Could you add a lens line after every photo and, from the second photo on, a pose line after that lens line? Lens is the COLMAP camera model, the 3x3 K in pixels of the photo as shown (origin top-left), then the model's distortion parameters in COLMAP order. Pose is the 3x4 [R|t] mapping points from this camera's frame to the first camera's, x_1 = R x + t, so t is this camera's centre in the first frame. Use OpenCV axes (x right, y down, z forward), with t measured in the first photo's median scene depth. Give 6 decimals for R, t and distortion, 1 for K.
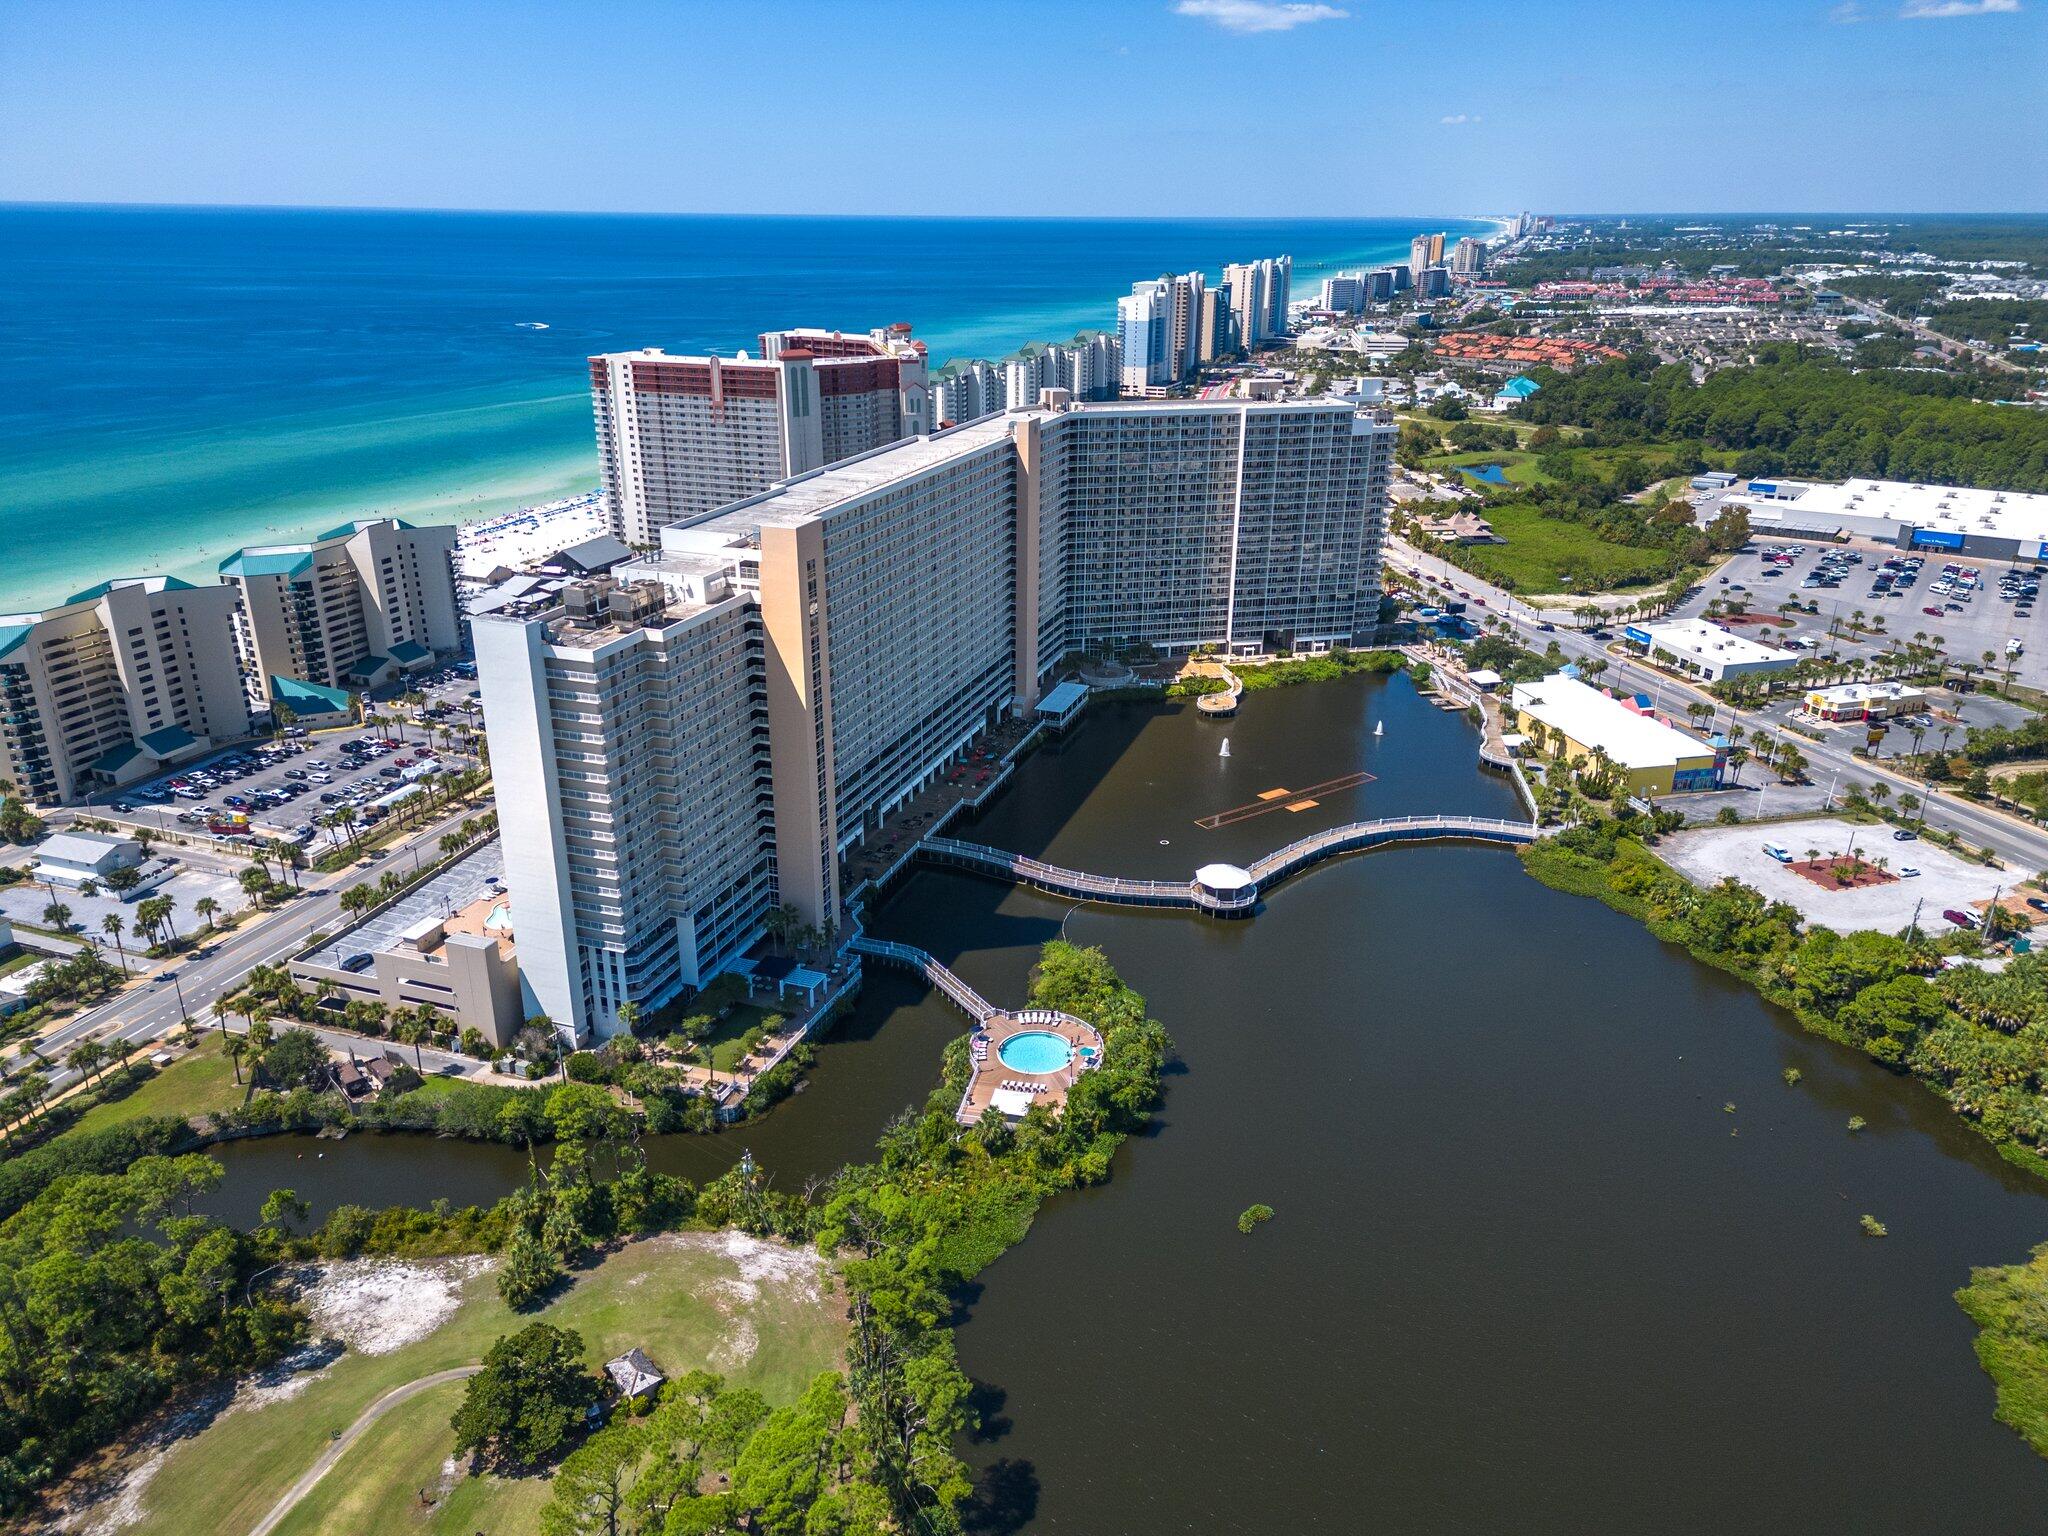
lens RADIAL K [[1436.5, 0, 1024.1], [0, 1436.5, 769.0], [0, 0, 1]] dist [0.078455, -0.042184]
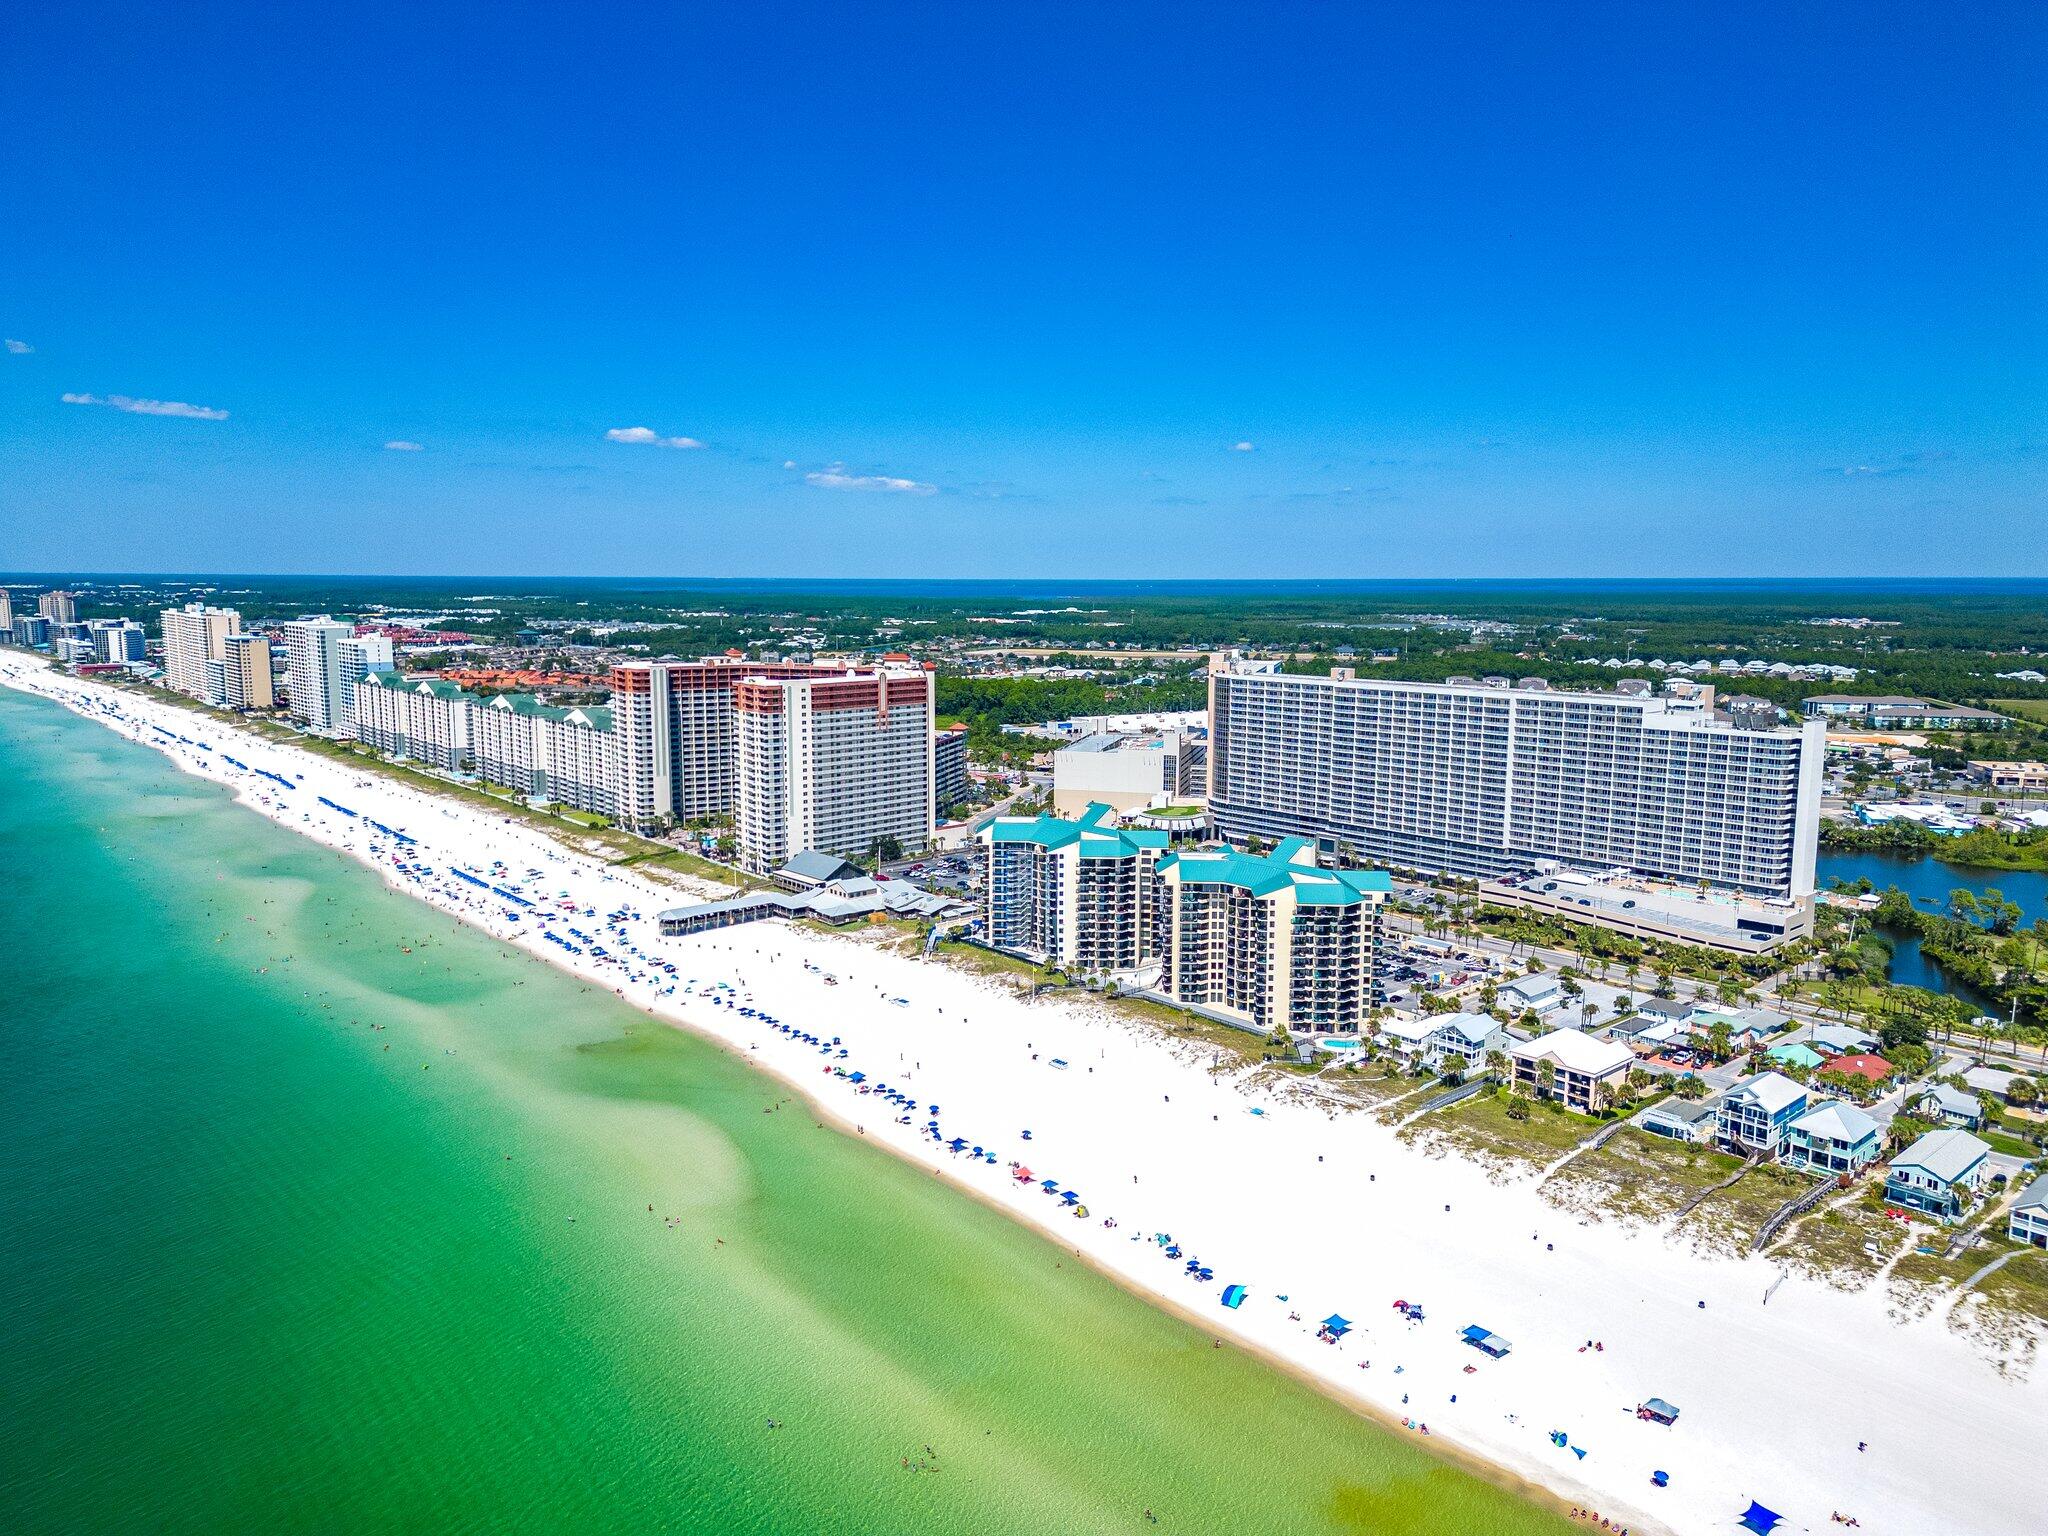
lens RADIAL K [[1436.5, 0, 1013.2], [0, 1436.5, 765.5], [0, 0, 1]] dist [0.078455, -0.042184]
pose [[0.484962, -0.121749, 0.866019, -1.124976], [0.314815, 0.948179, -0.042994, -0.131033], [-0.815906, 0.293486, 0.498159, 0.365112]]
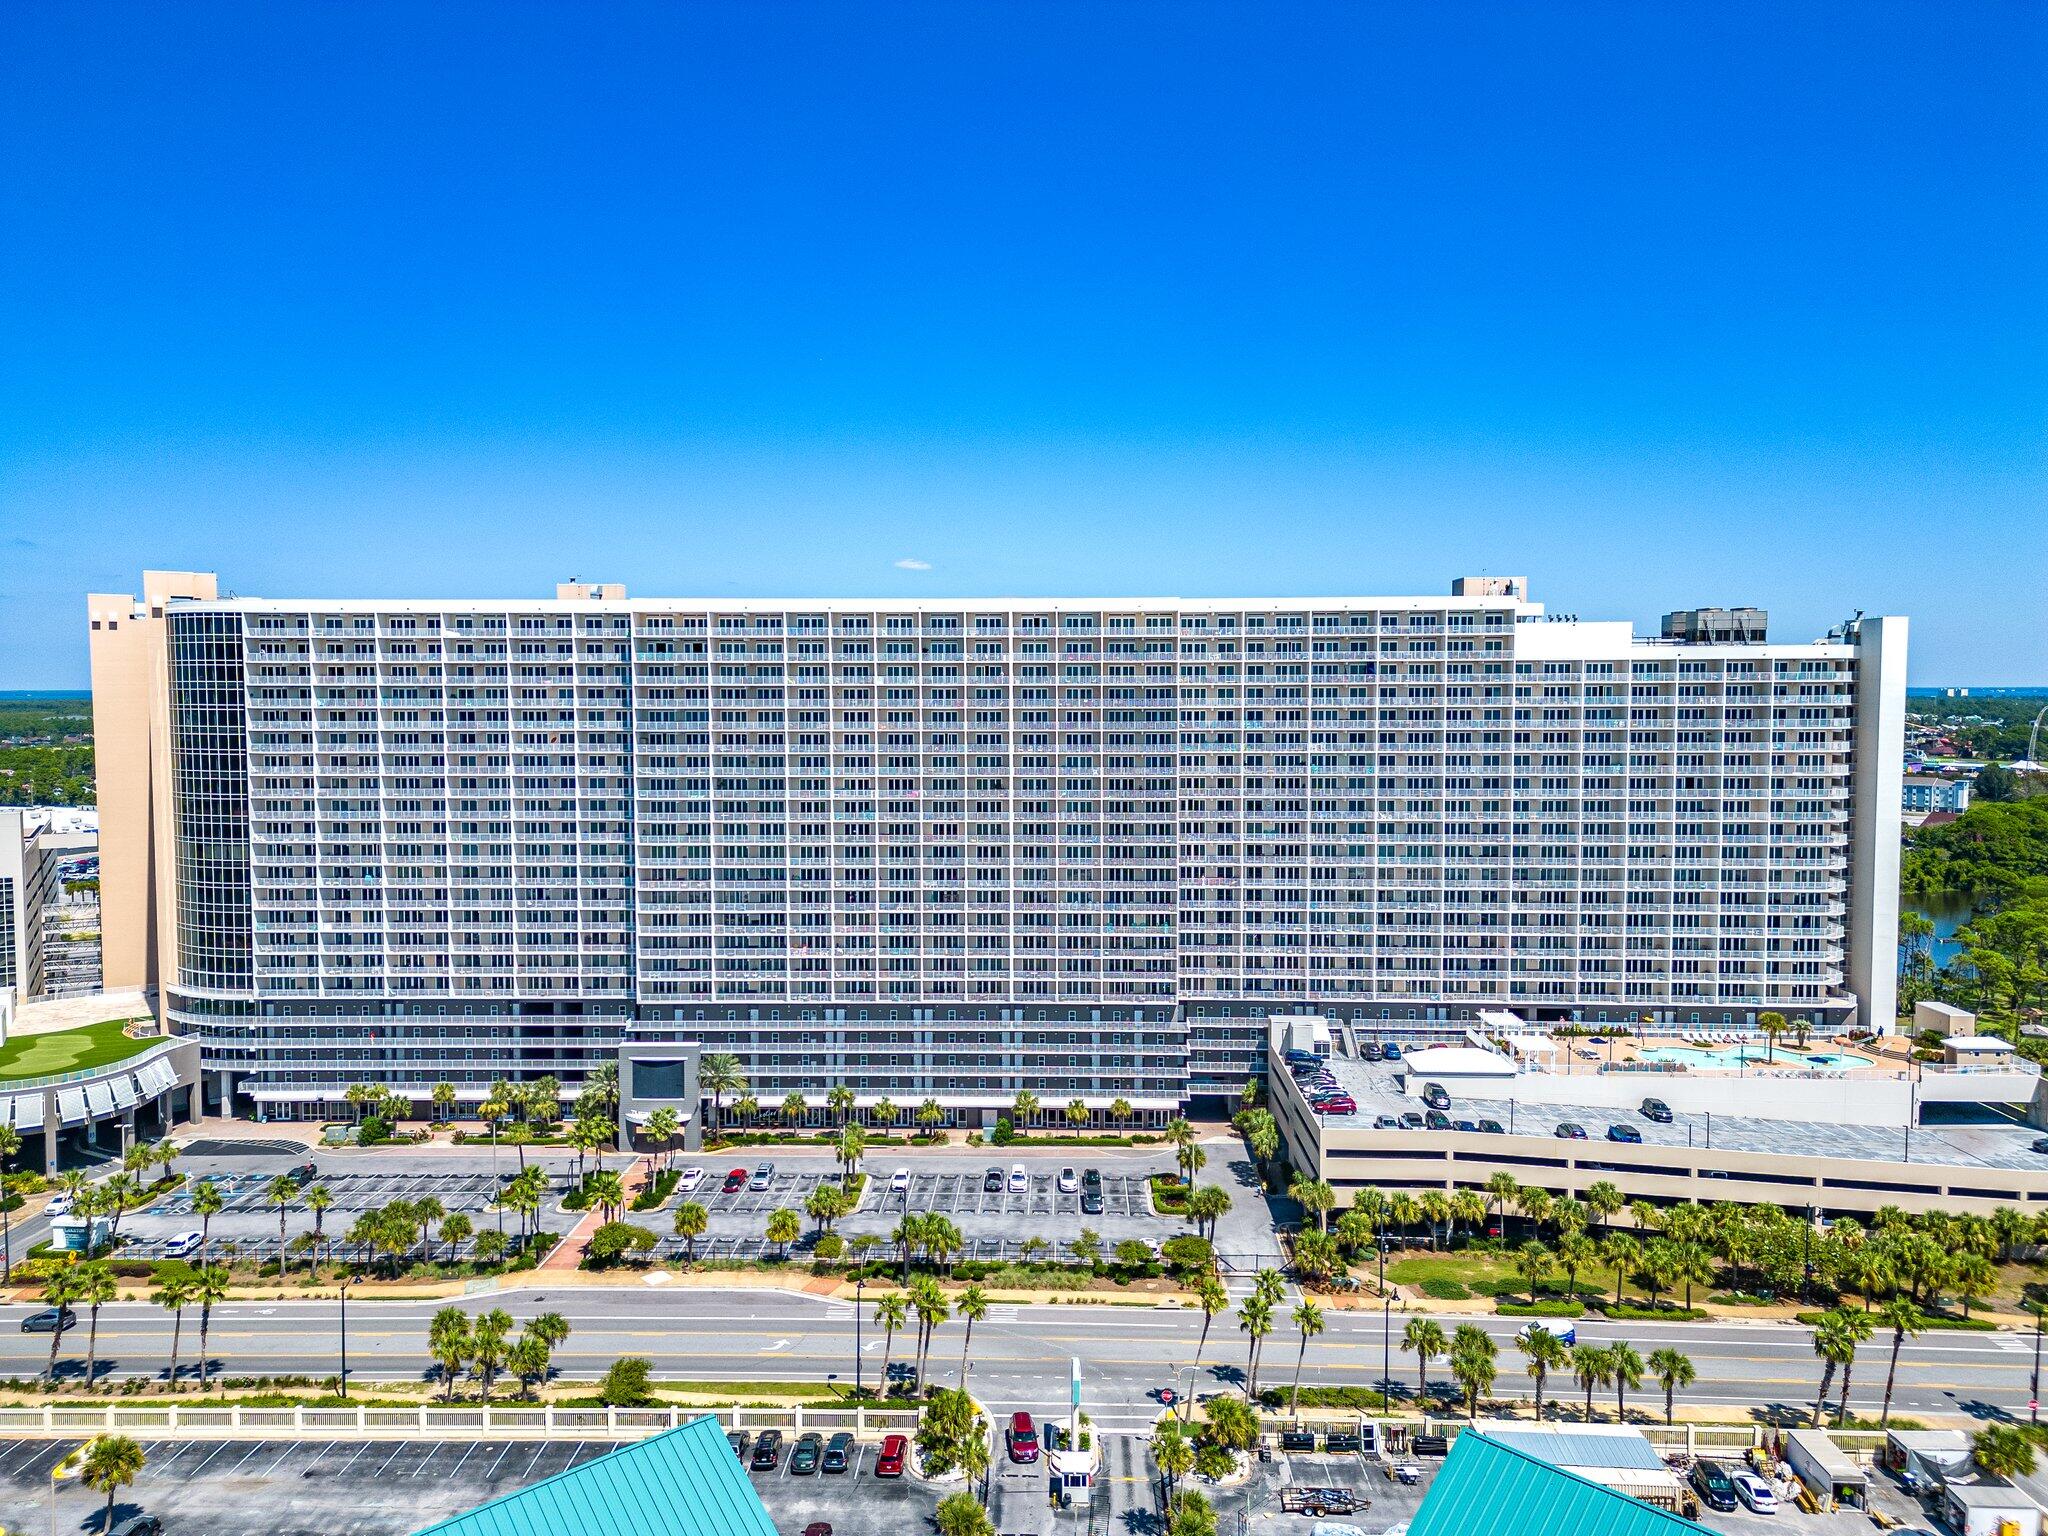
lens RADIAL K [[1436.5, 0, 1022.5], [0, 1436.5, 760.2], [0, 0, 1]] dist [0.078455, -0.042184]
pose [[-0.293859, -0.056988, 0.954149, -0.439724], [0.344610, 0.924773, 0.161366, -0.148479], [-0.891567, 0.376228, -0.252114, 0.716249]]
